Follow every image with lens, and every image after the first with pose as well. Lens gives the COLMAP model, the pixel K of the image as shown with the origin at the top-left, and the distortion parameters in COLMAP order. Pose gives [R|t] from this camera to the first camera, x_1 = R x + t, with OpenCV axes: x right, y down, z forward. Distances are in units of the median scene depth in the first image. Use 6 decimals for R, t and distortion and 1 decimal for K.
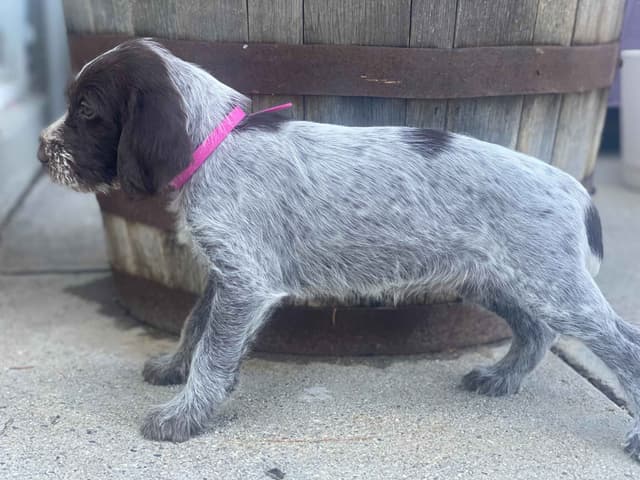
lens RADIAL K [[971.6, 0, 314.3], [0, 971.6, 226.1], [0, 0, 1]] dist [0.052591, 0.000000]
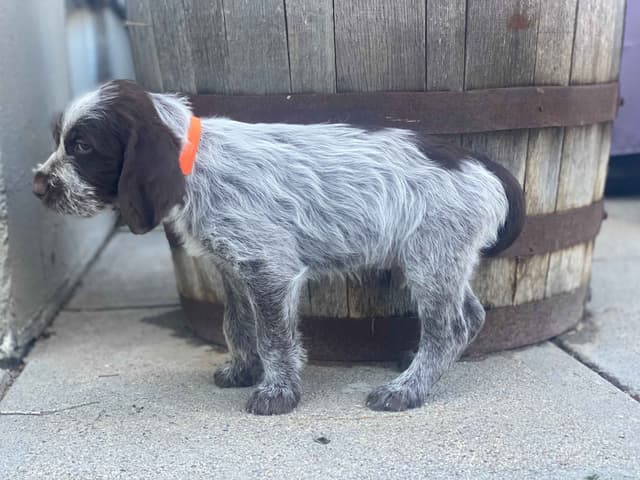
lens RADIAL K [[971.6, 0, 305.8], [0, 971.6, 229.7], [0, 0, 1]] dist [0.052591, 0.000000]
pose [[0.997018, -0.036645, -0.067915, 0.024974], [0.031694, 0.996857, -0.072600, 0.064520], [0.070362, 0.070231, 0.995046, -0.175421]]
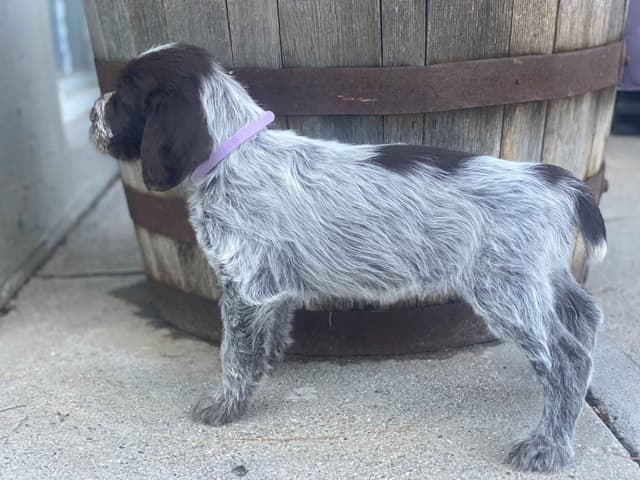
lens RADIAL K [[971.6, 0, 303.1], [0, 971.6, 230.3], [0, 0, 1]] dist [0.052591, 0.000000]
pose [[0.989180, -0.022471, -0.144978, 0.157840], [0.026571, 0.999298, 0.026408, -0.035852], [0.144283, -0.029975, 0.989082, -0.058010]]
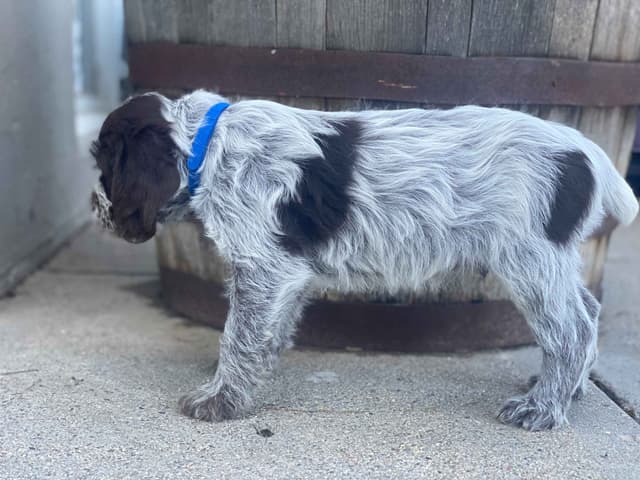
lens RADIAL K [[971.6, 0, 316.0], [0, 971.6, 228.6], [0, 0, 1]] dist [0.052591, 0.000000]
pose [[0.993490, 0.037156, -0.107693, 0.098539], [-0.043397, 0.997476, -0.056195, 0.069903], [0.105333, 0.060502, 0.992595, -0.058218]]
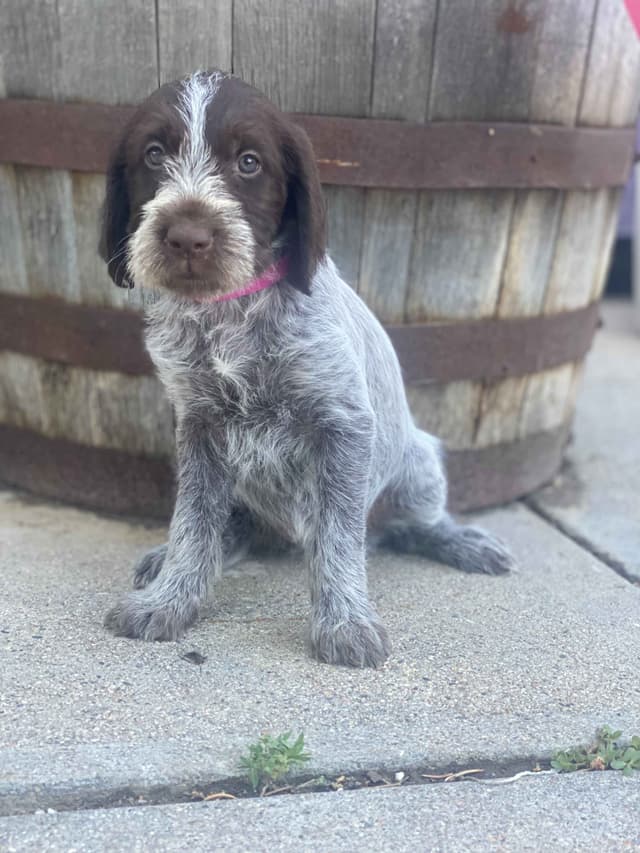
lens RADIAL K [[1295.0, 0, 320.0], [0, 1295.0, 417.5], [0, 0, 1]] dist [0.052591, 0.000000]
pose [[0.997588, 0.009131, 0.068804, -0.010093], [-0.009413, 0.999949, 0.003768, 0.047803], [-0.068766, -0.004406, 0.997623, -0.021856]]
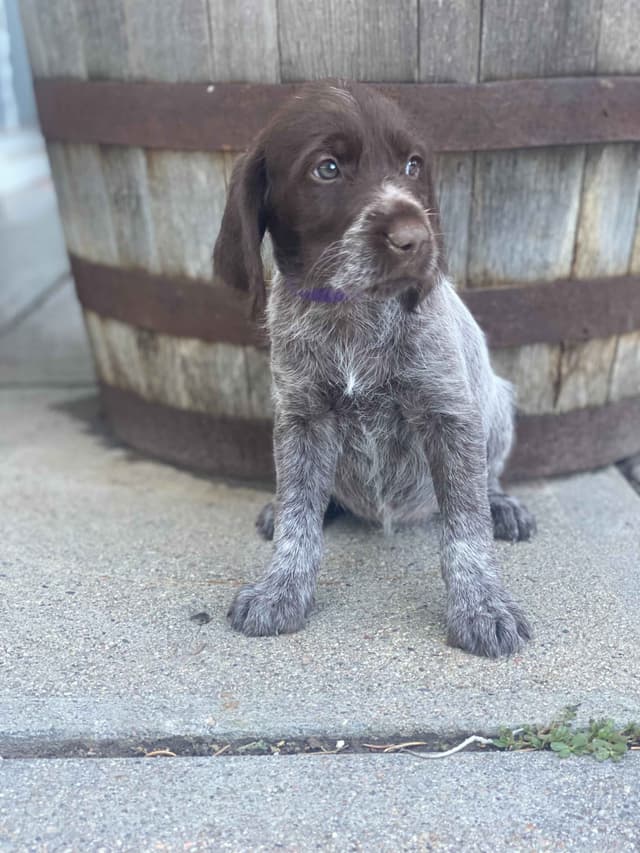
lens RADIAL K [[1295.0, 0, 311.6], [0, 1295.0, 419.4], [0, 0, 1]] dist [0.052591, 0.000000]
pose [[0.986365, 0.011504, -0.164170, 0.181009], [-0.002628, 0.998528, 0.054179, 0.024126], [0.164551, -0.053009, 0.984943, -0.031018]]
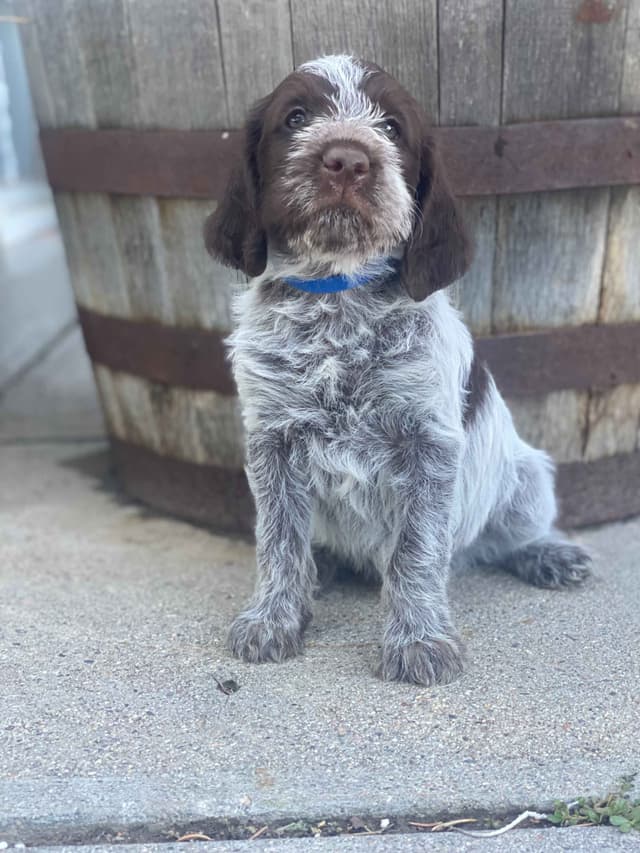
lens RADIAL K [[1295.0, 0, 325.2], [0, 1295.0, 418.8], [0, 0, 1]] dist [0.052591, 0.000000]
pose [[0.988449, -0.011989, -0.151079, 0.154982], [0.014989, 0.999712, 0.018734, 0.019410], [0.150811, -0.020782, 0.988344, 0.001075]]
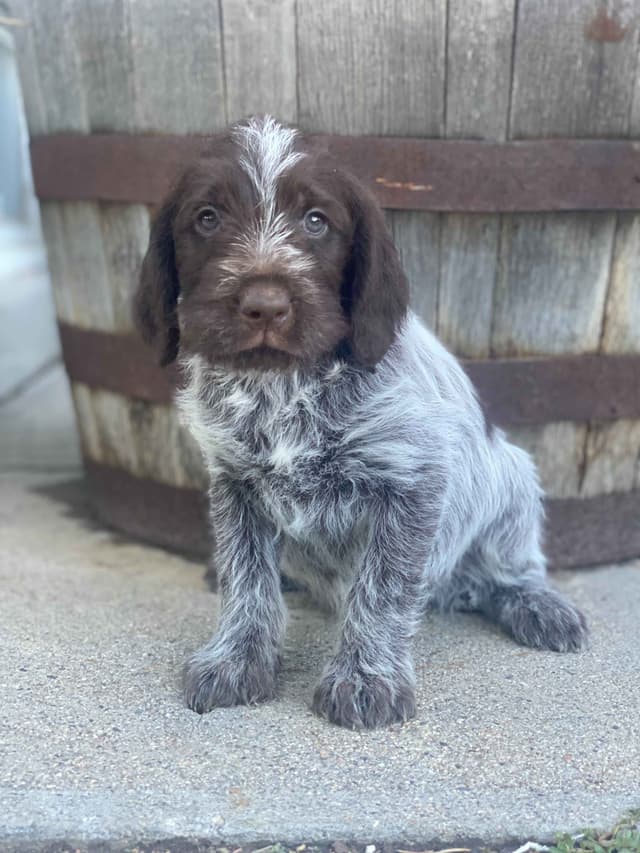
lens RADIAL K [[1295.0, 0, 319.5], [0, 1295.0, 410.1], [0, 0, 1]] dist [0.052591, 0.000000]
pose [[0.990696, 0.019070, -0.134750, 0.136283], [-0.025981, 0.998426, -0.049713, 0.065611], [0.133590, 0.052752, 0.989632, 0.045158]]
